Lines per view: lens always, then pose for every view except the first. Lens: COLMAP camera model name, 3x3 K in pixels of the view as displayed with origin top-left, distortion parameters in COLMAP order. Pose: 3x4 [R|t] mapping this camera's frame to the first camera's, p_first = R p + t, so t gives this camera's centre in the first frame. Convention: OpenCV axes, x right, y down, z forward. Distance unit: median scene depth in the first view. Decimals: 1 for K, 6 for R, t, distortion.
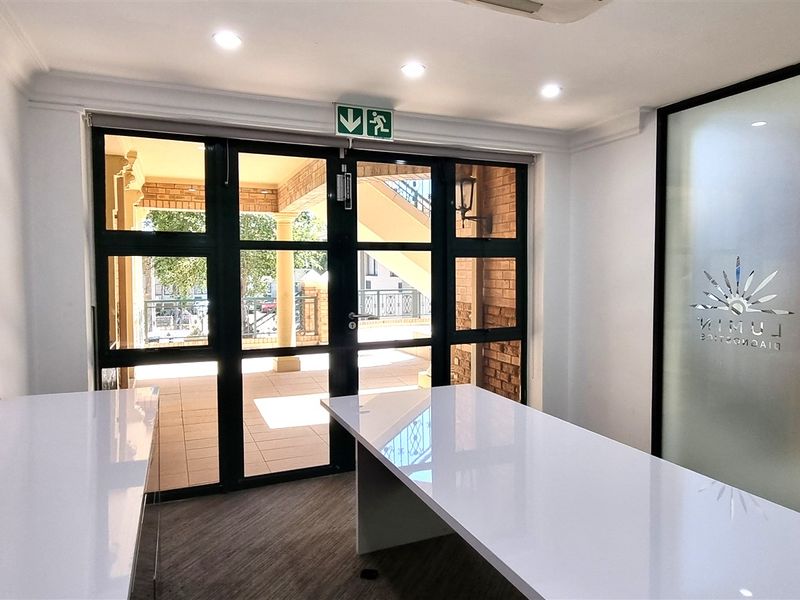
lens RADIAL K [[536.7, 0, 402.0], [0, 536.7, 293.3], [0, 0, 1]] dist [-0.009574, 0.004708]
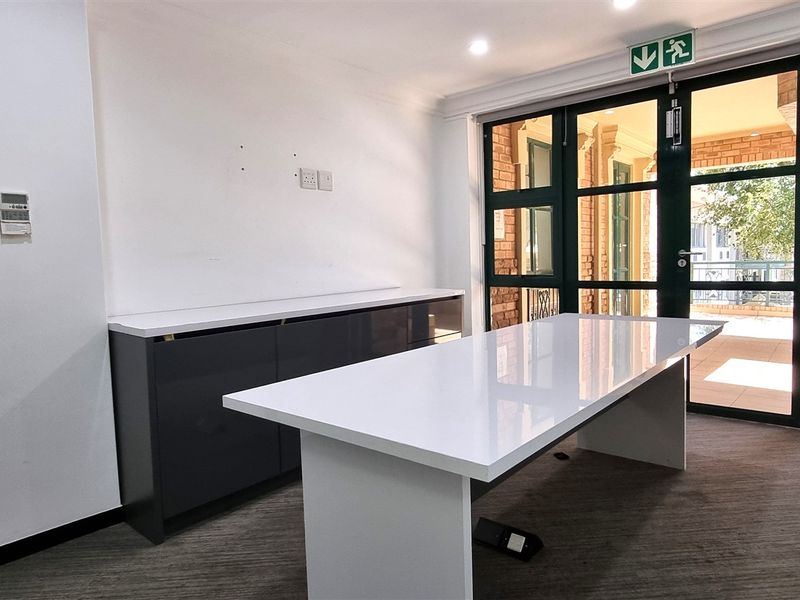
lens RADIAL K [[536.7, 0, 404.5], [0, 536.7, 301.6], [0, 0, 1]] dist [-0.009574, 0.004708]
pose [[0.444712, 0.067014, -0.893163, 0.637163], [-0.004899, 0.997364, 0.072393, 0.069820], [0.895660, -0.027818, 0.443868, 0.118155]]
